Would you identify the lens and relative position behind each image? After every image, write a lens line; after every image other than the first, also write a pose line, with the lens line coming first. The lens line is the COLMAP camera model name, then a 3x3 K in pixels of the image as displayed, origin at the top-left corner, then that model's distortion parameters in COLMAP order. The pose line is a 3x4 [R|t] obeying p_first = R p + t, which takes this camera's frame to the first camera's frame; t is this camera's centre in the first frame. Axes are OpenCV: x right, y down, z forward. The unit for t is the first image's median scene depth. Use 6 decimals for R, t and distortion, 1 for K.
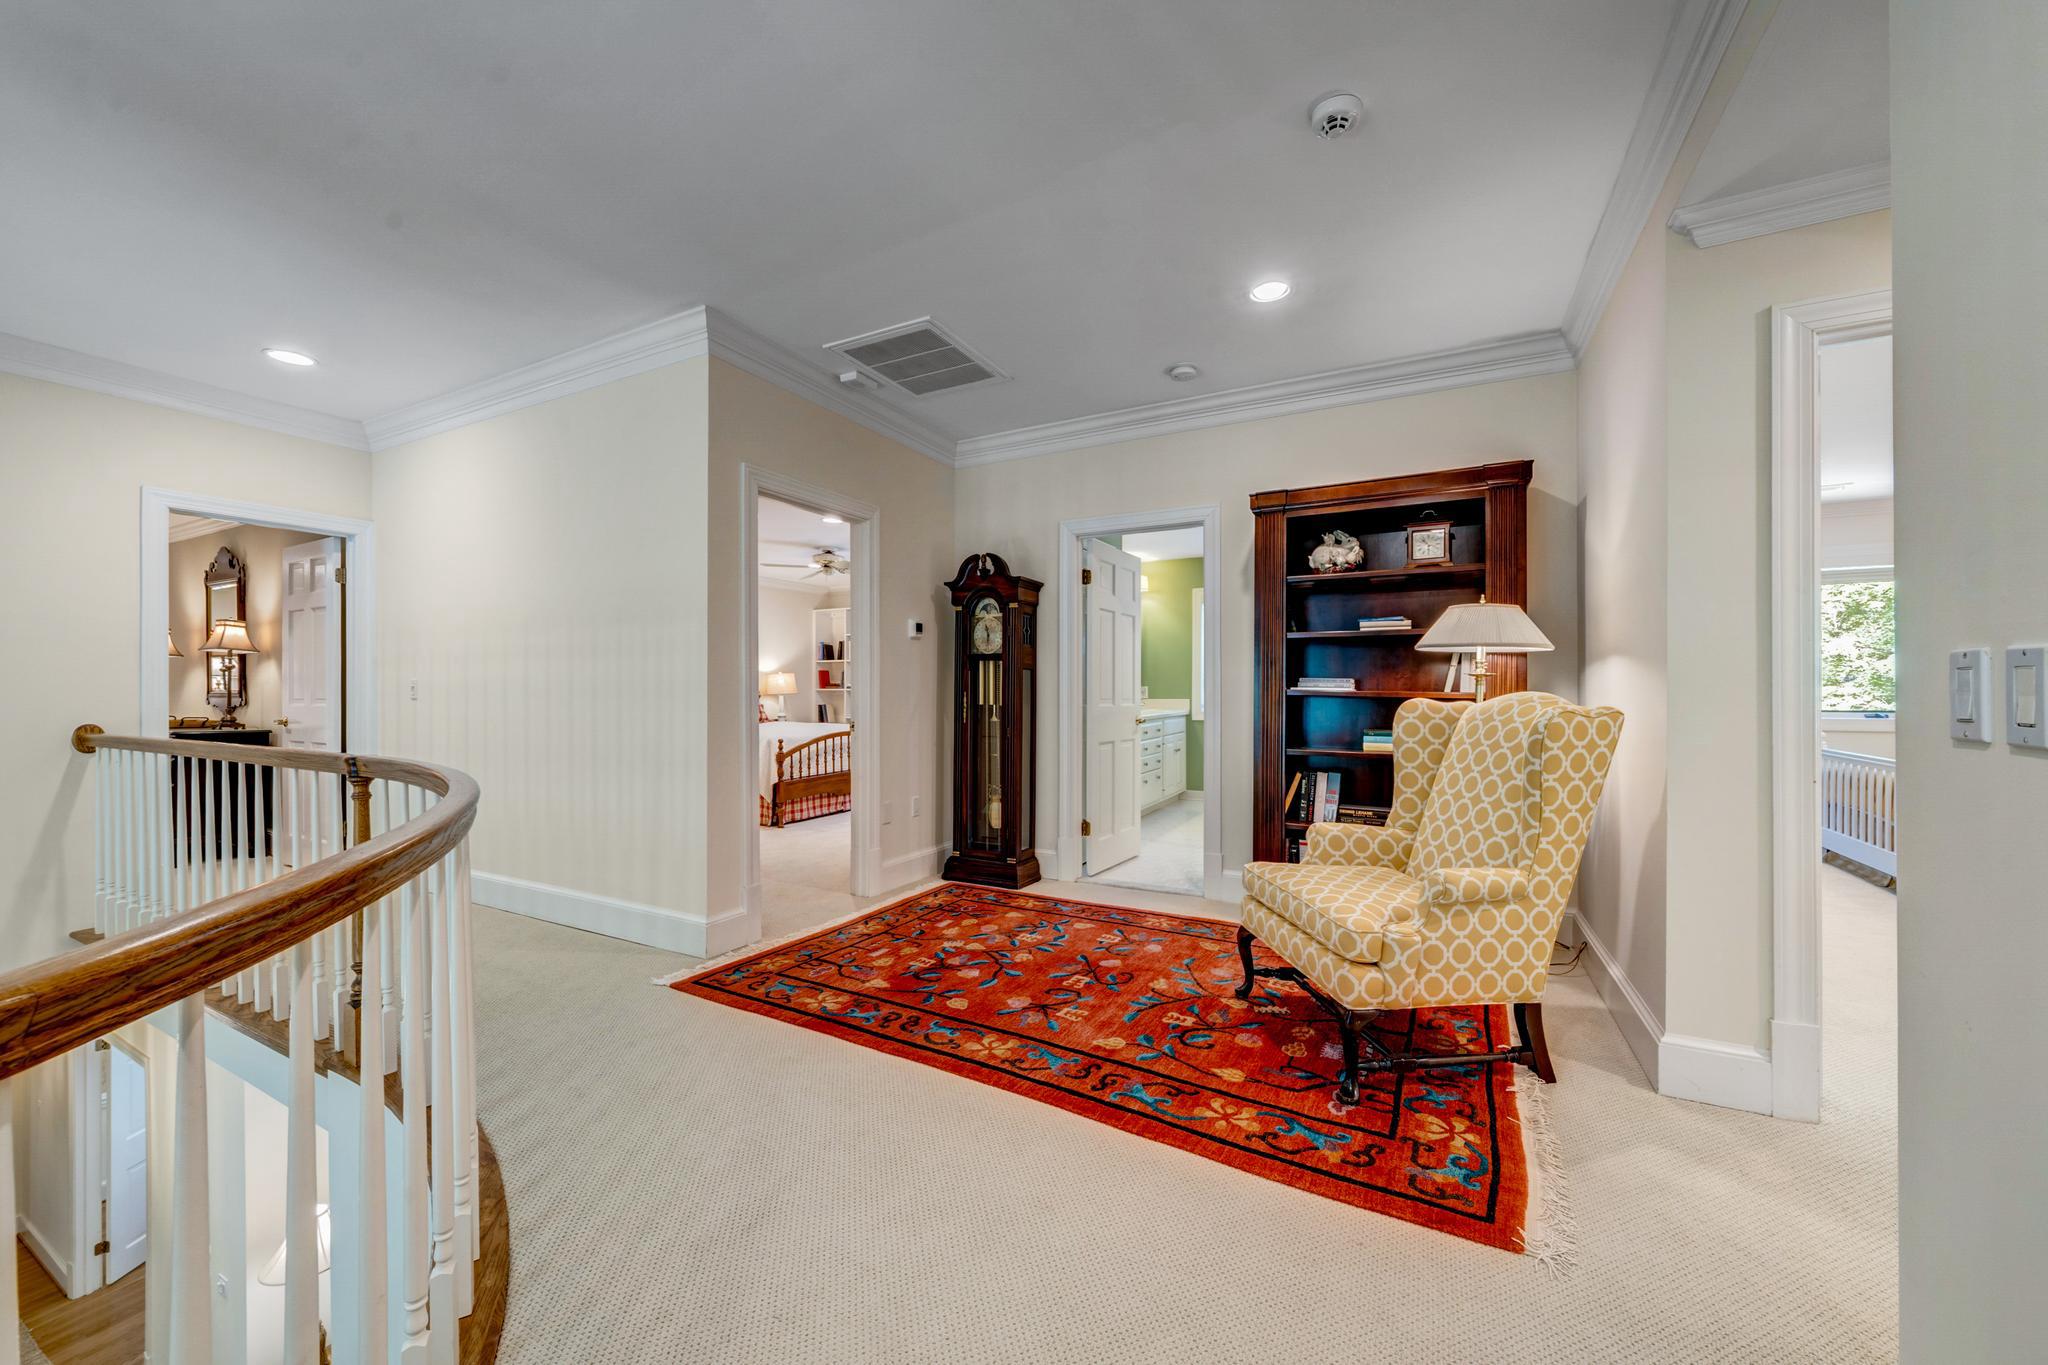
lens RADIAL K [[764.7, 0, 1017.1], [0, 764.7, 685.3], [0, 0, 1]] dist [0.000378, 0.000002]
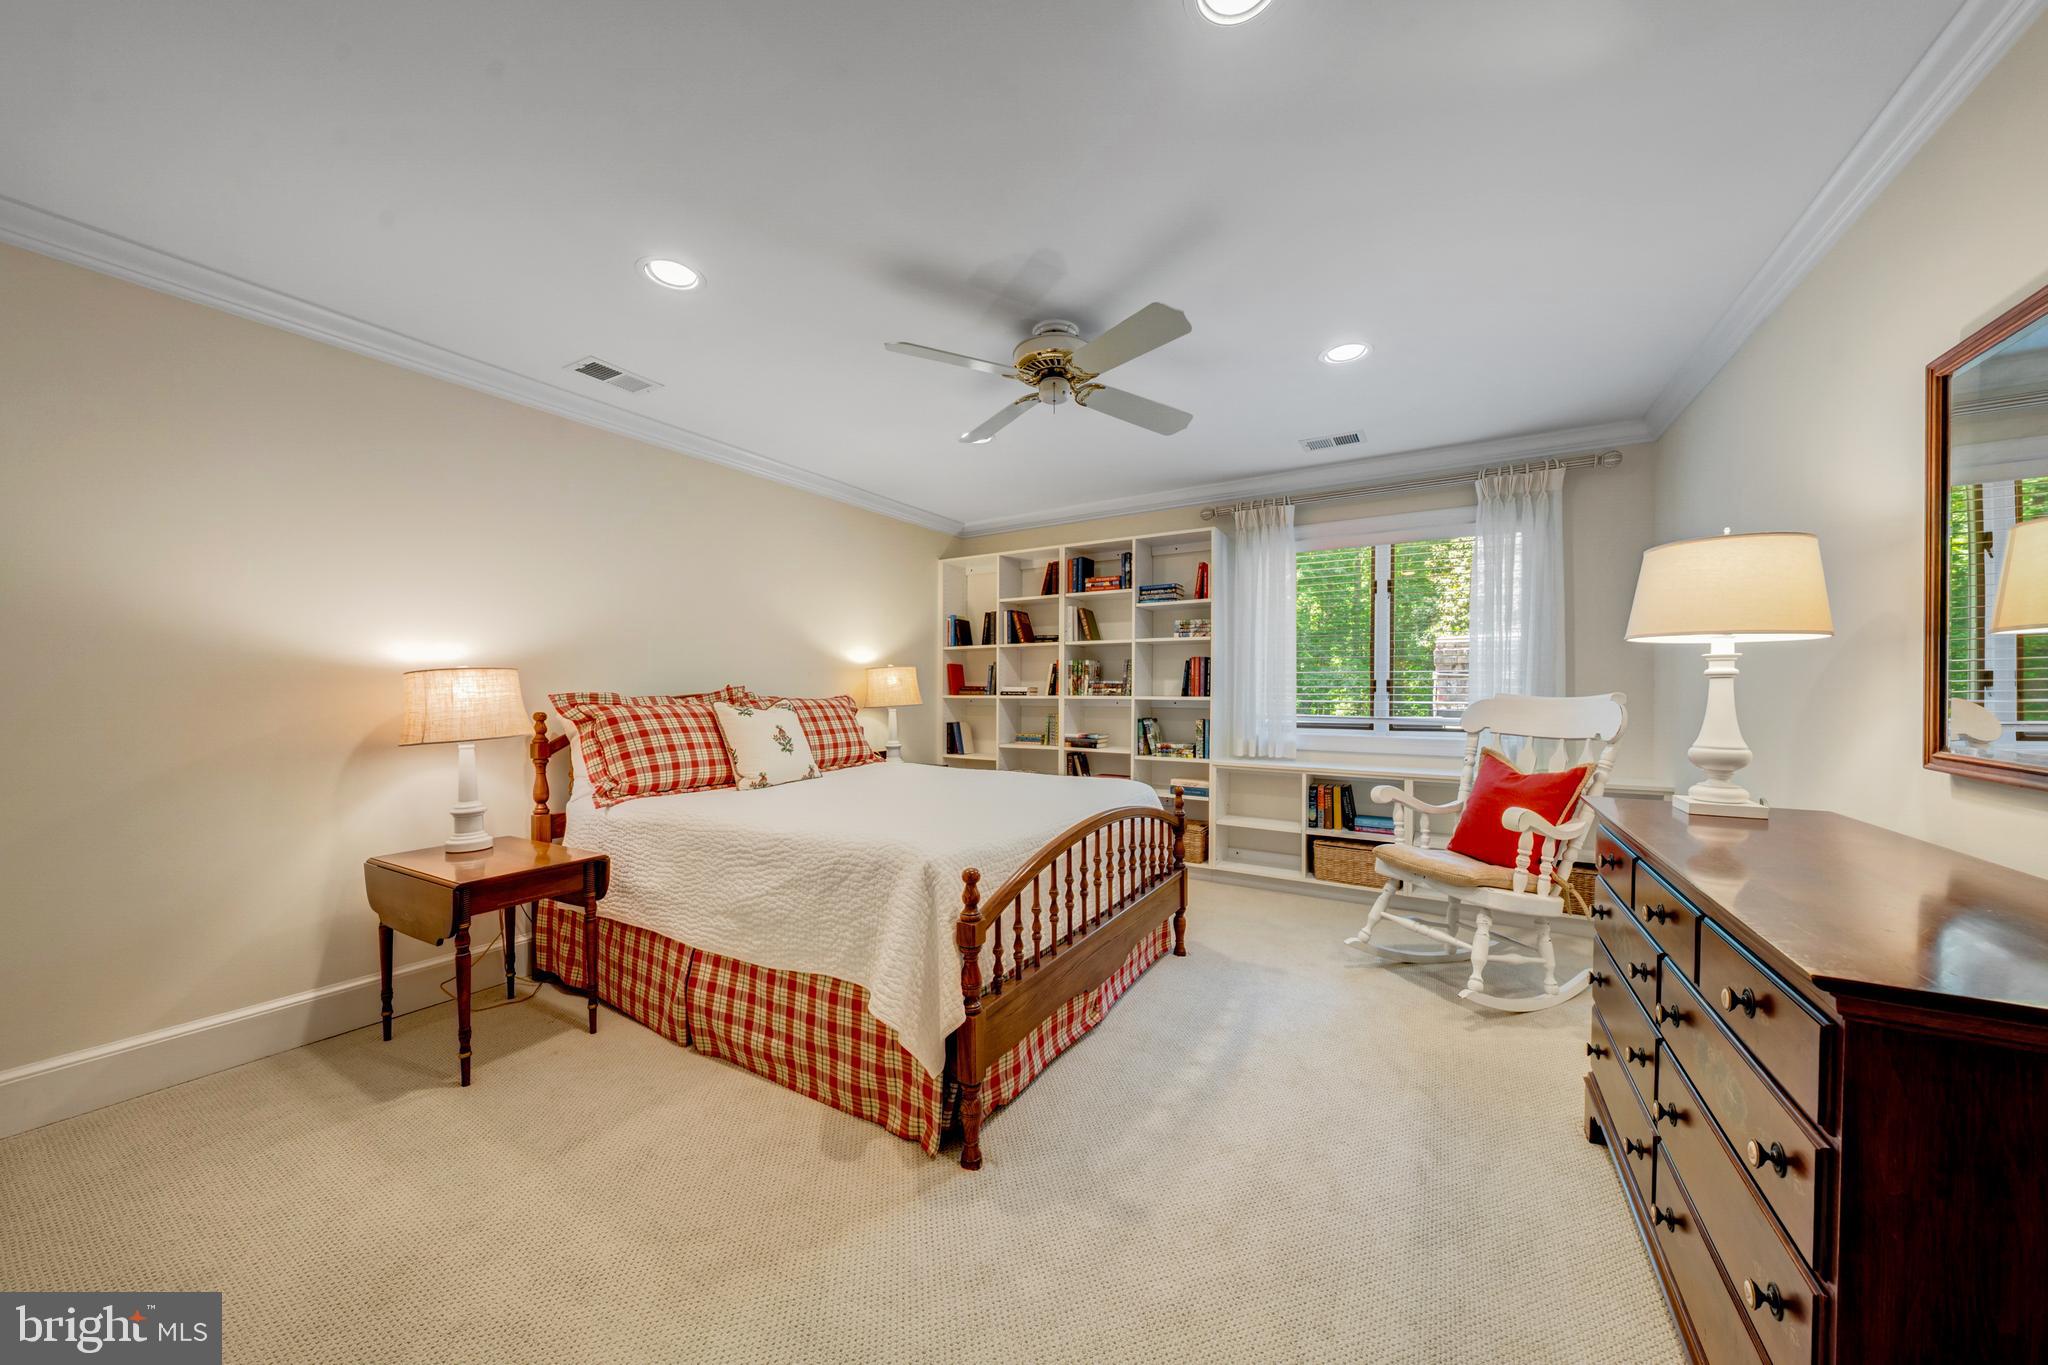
lens RADIAL K [[710.3, 0, 1027.2], [0, 710.3, 686.7], [0, 0, 1]] dist [-0.000766, -0.000003]
pose [[0.999251, 0.002901, -0.038585, -0.193616], [-0.002804, 0.999993, 0.002574, -0.003789], [0.038593, -0.002464, 0.999252, 0.501938]]
